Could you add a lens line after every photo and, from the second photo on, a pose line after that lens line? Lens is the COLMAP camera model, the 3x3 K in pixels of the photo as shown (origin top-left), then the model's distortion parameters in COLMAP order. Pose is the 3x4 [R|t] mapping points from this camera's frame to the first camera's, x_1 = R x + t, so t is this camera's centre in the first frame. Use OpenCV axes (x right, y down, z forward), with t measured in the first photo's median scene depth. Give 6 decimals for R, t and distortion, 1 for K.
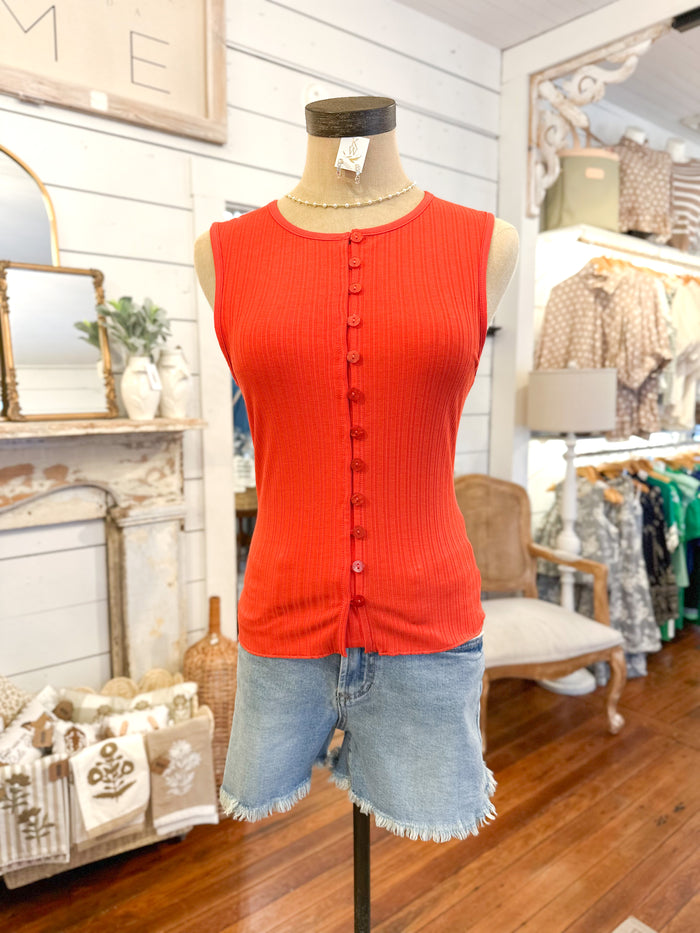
lens RADIAL K [[670.9, 0, 351.8], [0, 670.9, 471.3], [0, 0, 1]] dist [-0.003293, -0.015475]
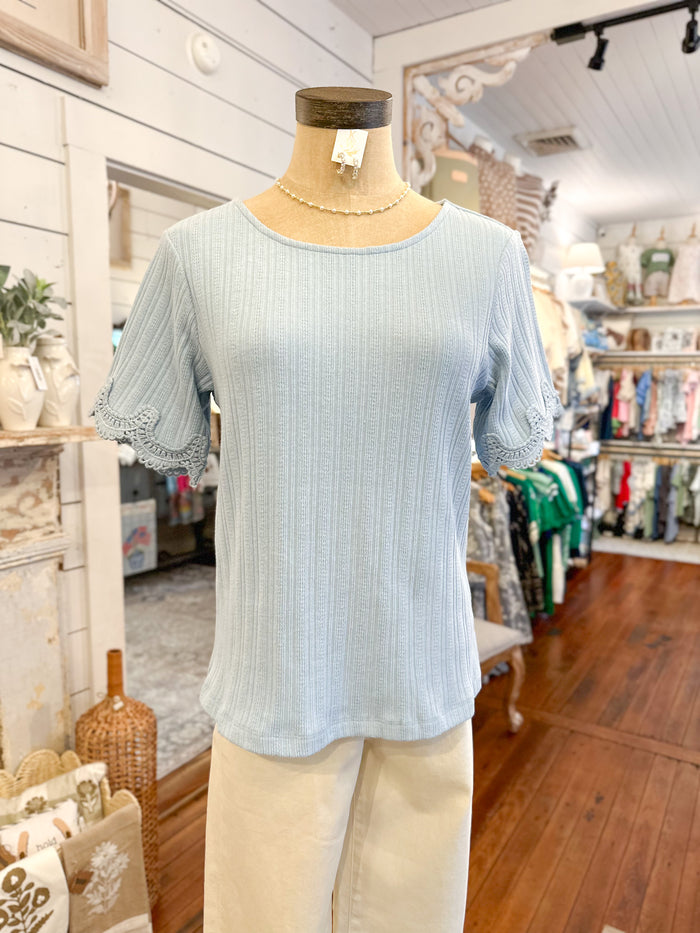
lens RADIAL K [[670.9, 0, 351.8], [0, 670.9, 471.3], [0, 0, 1]] dist [-0.003293, -0.015475]
pose [[0.945308, -0.036738, 0.324104, -0.178059], [0.037549, 0.999288, 0.003754, -0.016556], [-0.324011, 0.008621, 0.946014, 0.140152]]
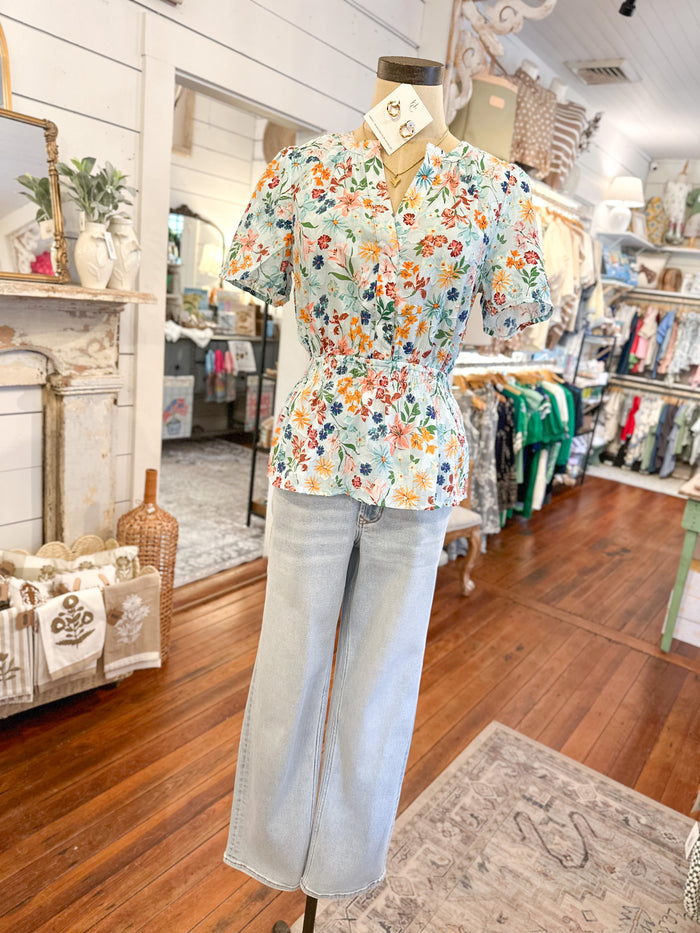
lens RADIAL K [[663.0, 0, 351.4], [0, 663.0, 475.7], [0, 0, 1]] dist [0.039369, -0.063620]
pose [[0.961261, 0.041172, 0.272549, -0.176440], [-0.082552, 0.986397, 0.142150, 0.021776], [-0.262989, -0.159143, 0.951583, -0.078002]]
